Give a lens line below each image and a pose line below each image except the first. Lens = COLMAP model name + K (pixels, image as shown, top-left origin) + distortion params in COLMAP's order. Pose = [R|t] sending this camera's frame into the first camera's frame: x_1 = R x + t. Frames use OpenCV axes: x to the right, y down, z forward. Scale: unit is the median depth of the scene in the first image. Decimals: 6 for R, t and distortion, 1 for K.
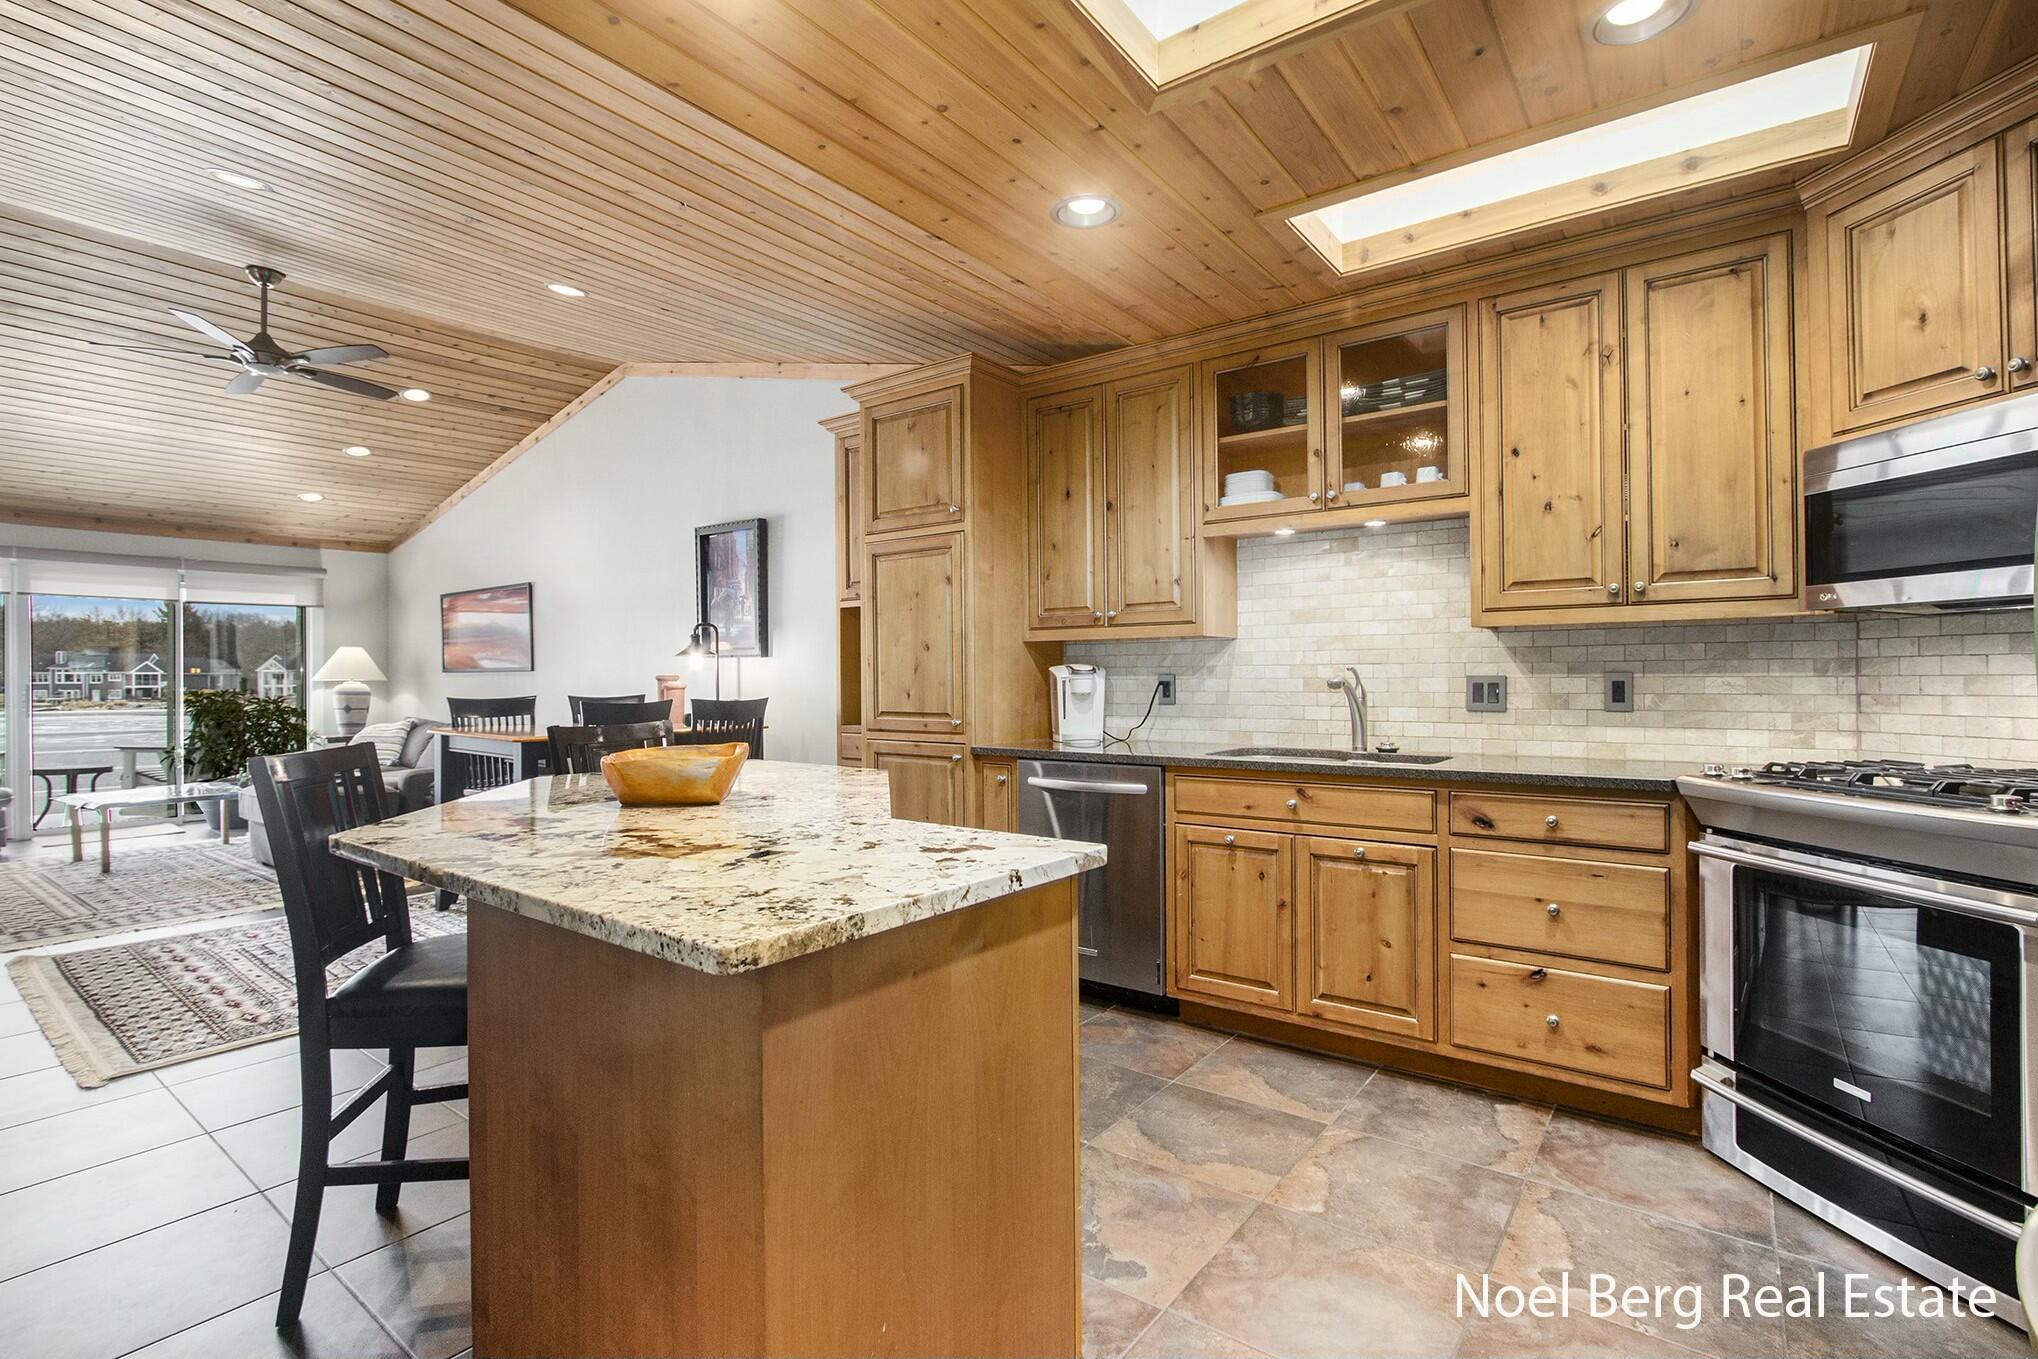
lens RADIAL K [[945.8, 0, 1017.9], [0, 945.8, 660.2], [0, 0, 1]] dist [0.000309, -0.000550]
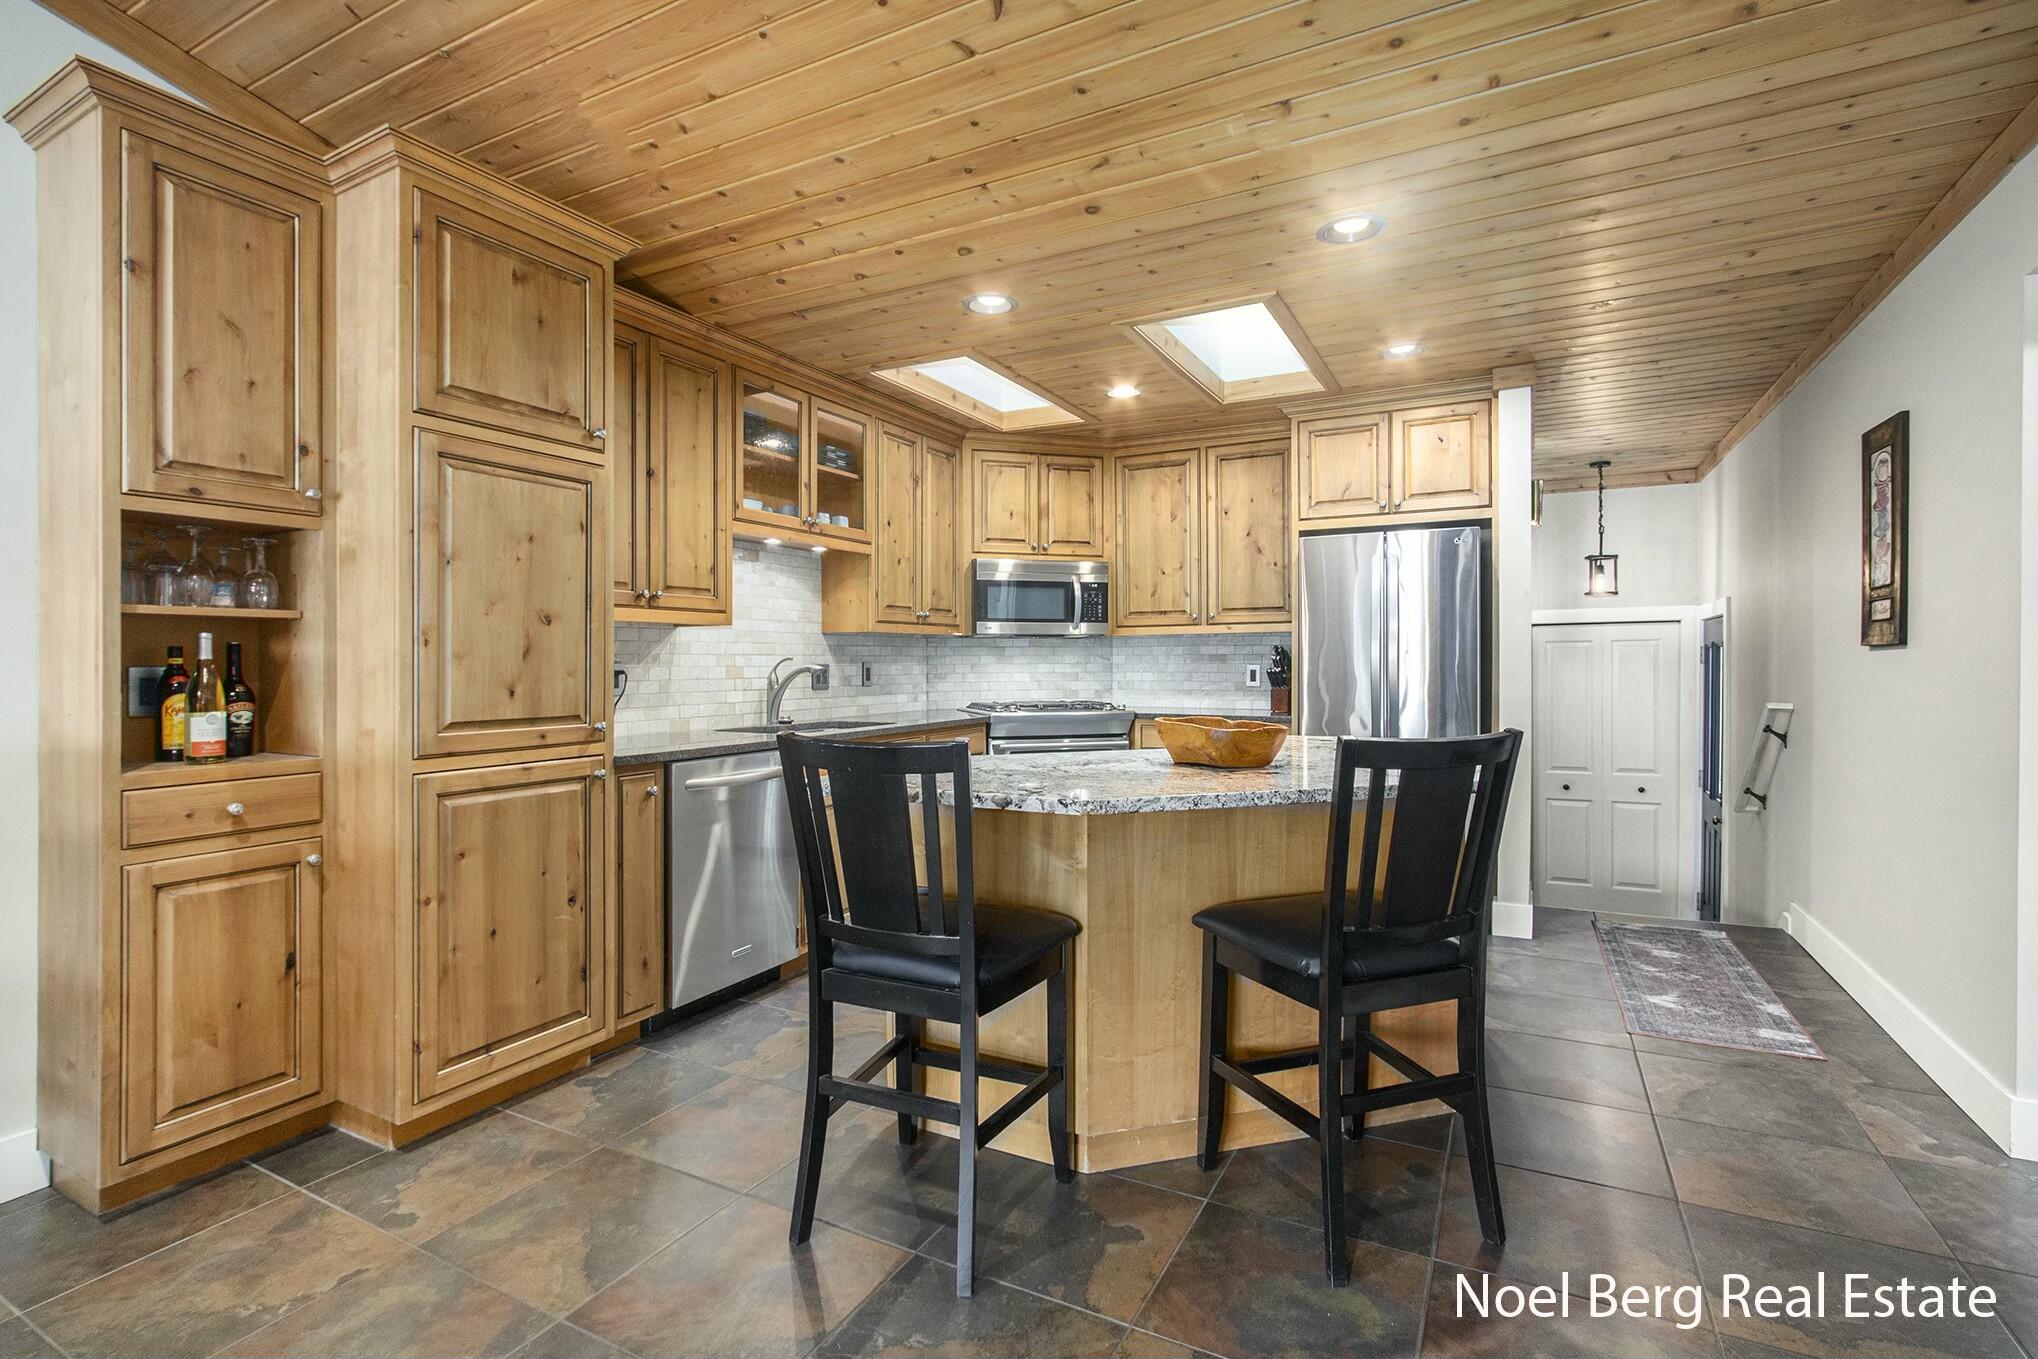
lens RADIAL K [[958.1, 0, 1015.3], [0, 958.1, 669.0], [0, 0, 1]] dist [-0.023524, -0.000534]
pose [[-0.157706, 0.000725, 0.987486, -1.109628], [-0.009524, 0.999952, -0.002255, 0.026850], [-0.987440, -0.009760, -0.157692, 1.053869]]
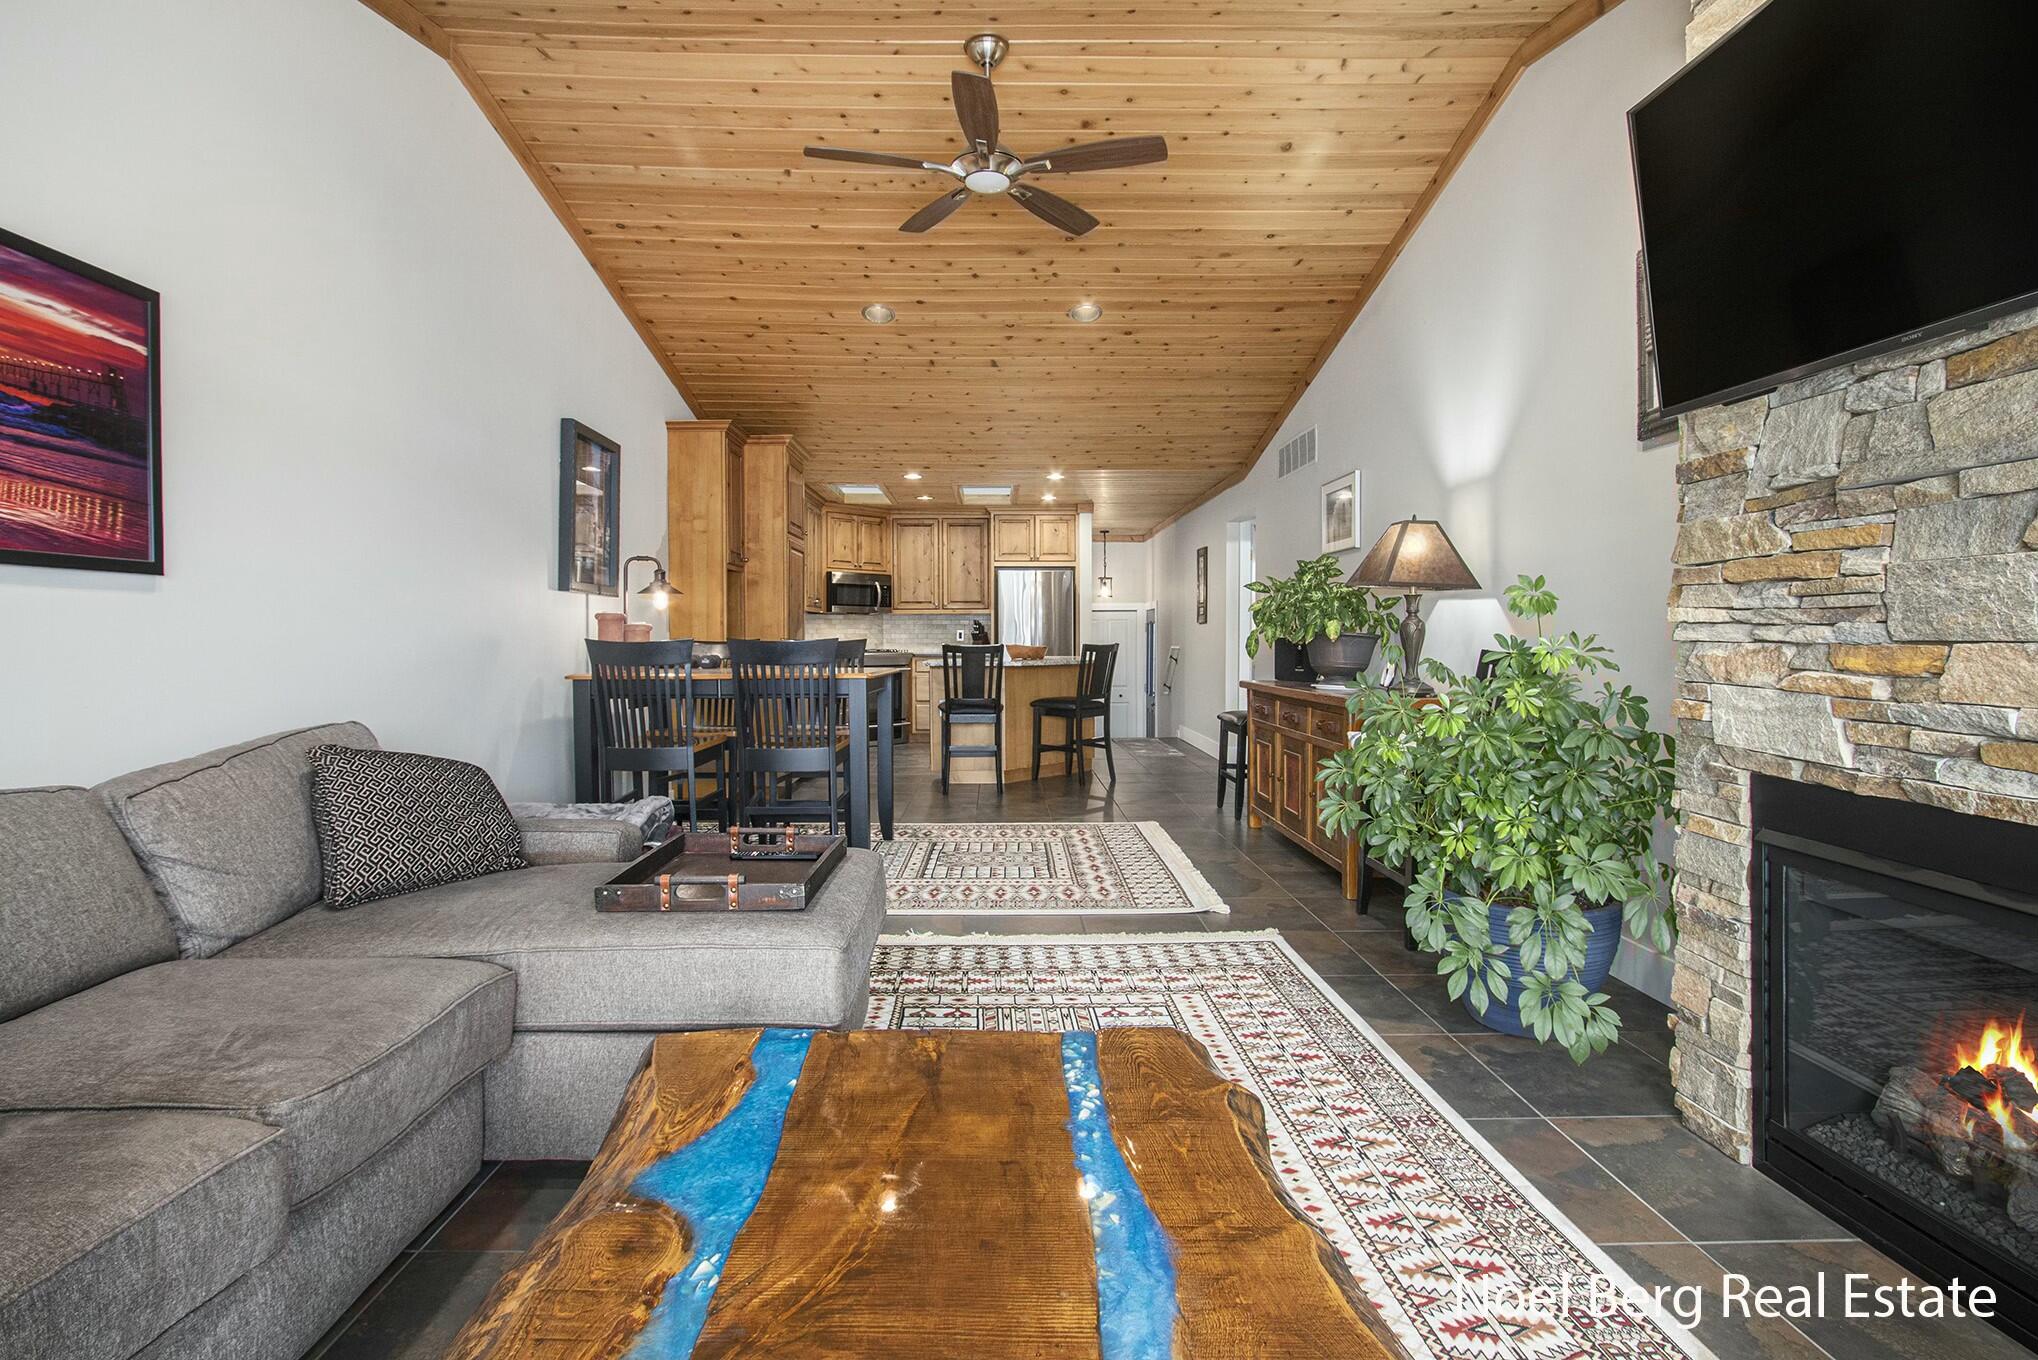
lens RADIAL K [[945.8, 0, 1017.9], [0, 945.8, 660.7], [0, 0, 1]] dist [0.000309, -0.000550]
pose [[-0.621533, -0.014167, 0.783260, -2.340639], [-0.007492, 0.999898, 0.012140, 0.083531], [-0.783352, 0.001678, -0.621575, 2.403392]]
